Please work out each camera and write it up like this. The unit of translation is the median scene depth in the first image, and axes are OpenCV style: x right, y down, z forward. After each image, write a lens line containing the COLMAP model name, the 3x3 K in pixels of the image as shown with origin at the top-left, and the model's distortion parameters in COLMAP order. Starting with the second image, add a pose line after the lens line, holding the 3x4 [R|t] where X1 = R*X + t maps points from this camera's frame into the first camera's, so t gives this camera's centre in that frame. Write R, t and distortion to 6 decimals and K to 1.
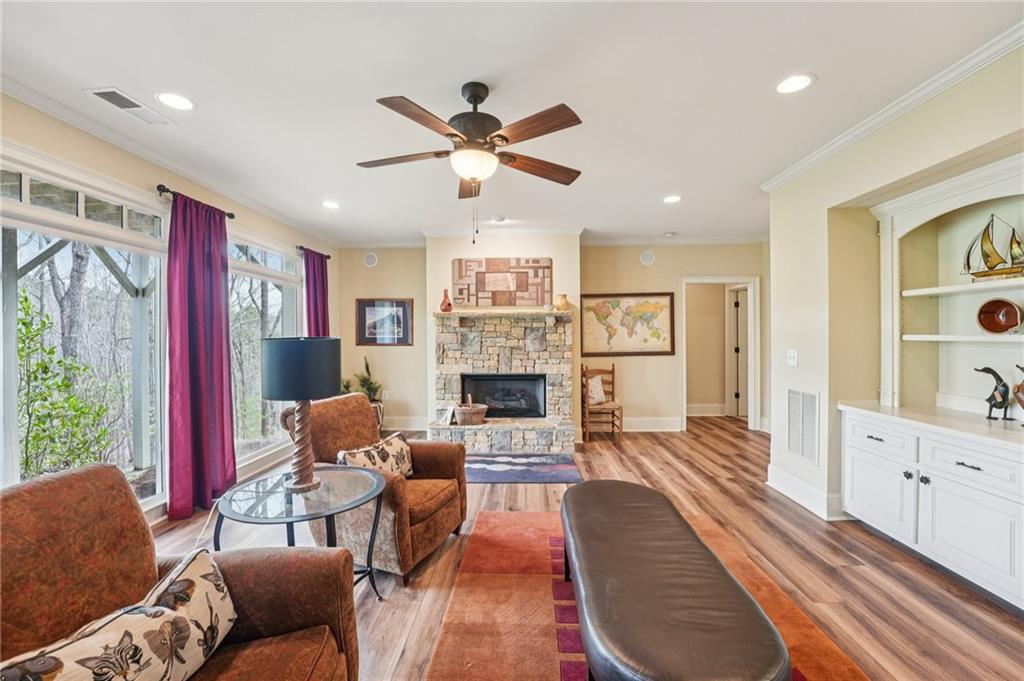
lens RADIAL K [[417.3, 0, 509.3], [0, 417.3, 336.6], [0, 0, 1]] dist [-0.025435, 0.000323]
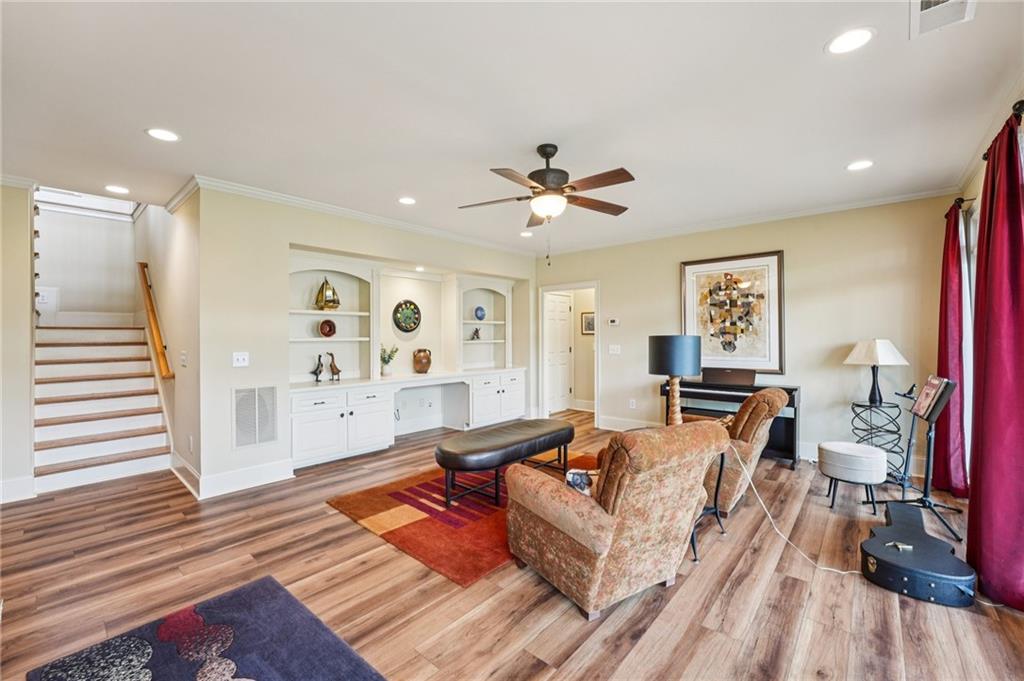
lens RADIAL K [[417.3, 0, 509.3], [0, 417.3, 336.6], [0, 0, 1]] dist [-0.025435, 0.000323]
pose [[-0.772896, 0.009688, 0.634459, -0.358428], [0.013038, 0.999915, 0.000614, 0.000001], [-0.634399, 0.008747, -0.772957, 0.915156]]
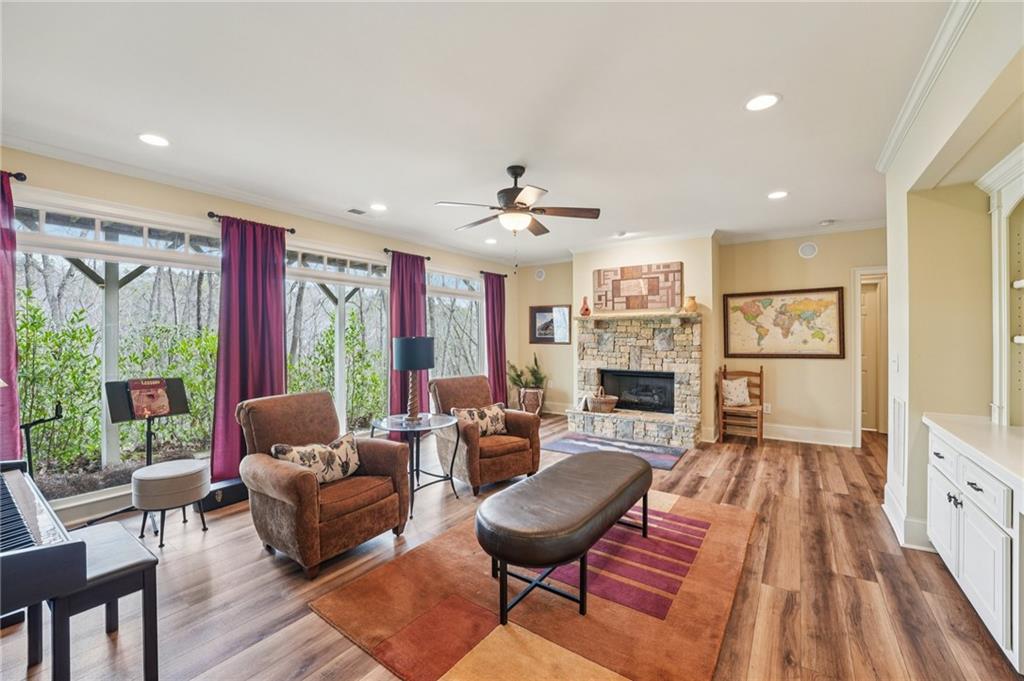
lens RADIAL K [[417.3, 0, 509.3], [0, 417.3, 336.6], [0, 0, 1]] dist [-0.025435, 0.000323]
pose [[0.841442, 0.003267, -0.540337, 0.305076], [-0.003174, 0.999994, 0.001103, -0.000912], [0.540338, 0.000787, 0.841448, -0.111997]]
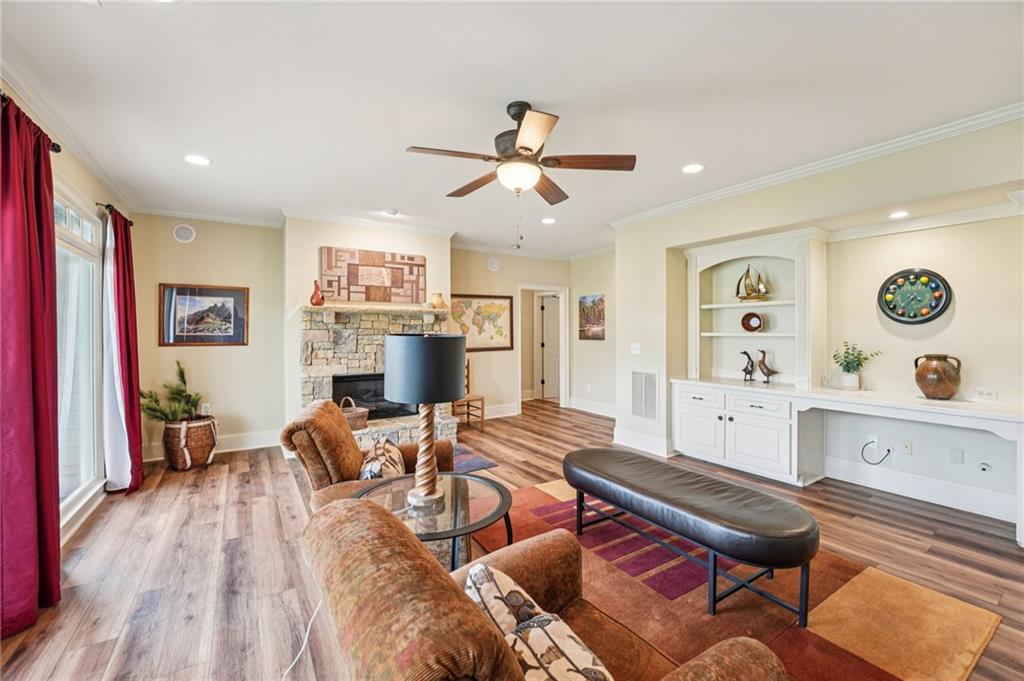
lens RADIAL K [[416.5, 0, 507.6], [0, 416.5, 333.3], [0, 0, 1]] dist [-0.022755, 0.000269]
pose [[0.821930, 0.000789, 0.569588, -0.317022], [0.000865, 0.999996, -0.002633, 0.001019], [-0.569587, 0.002657, 0.821926, 0.053452]]
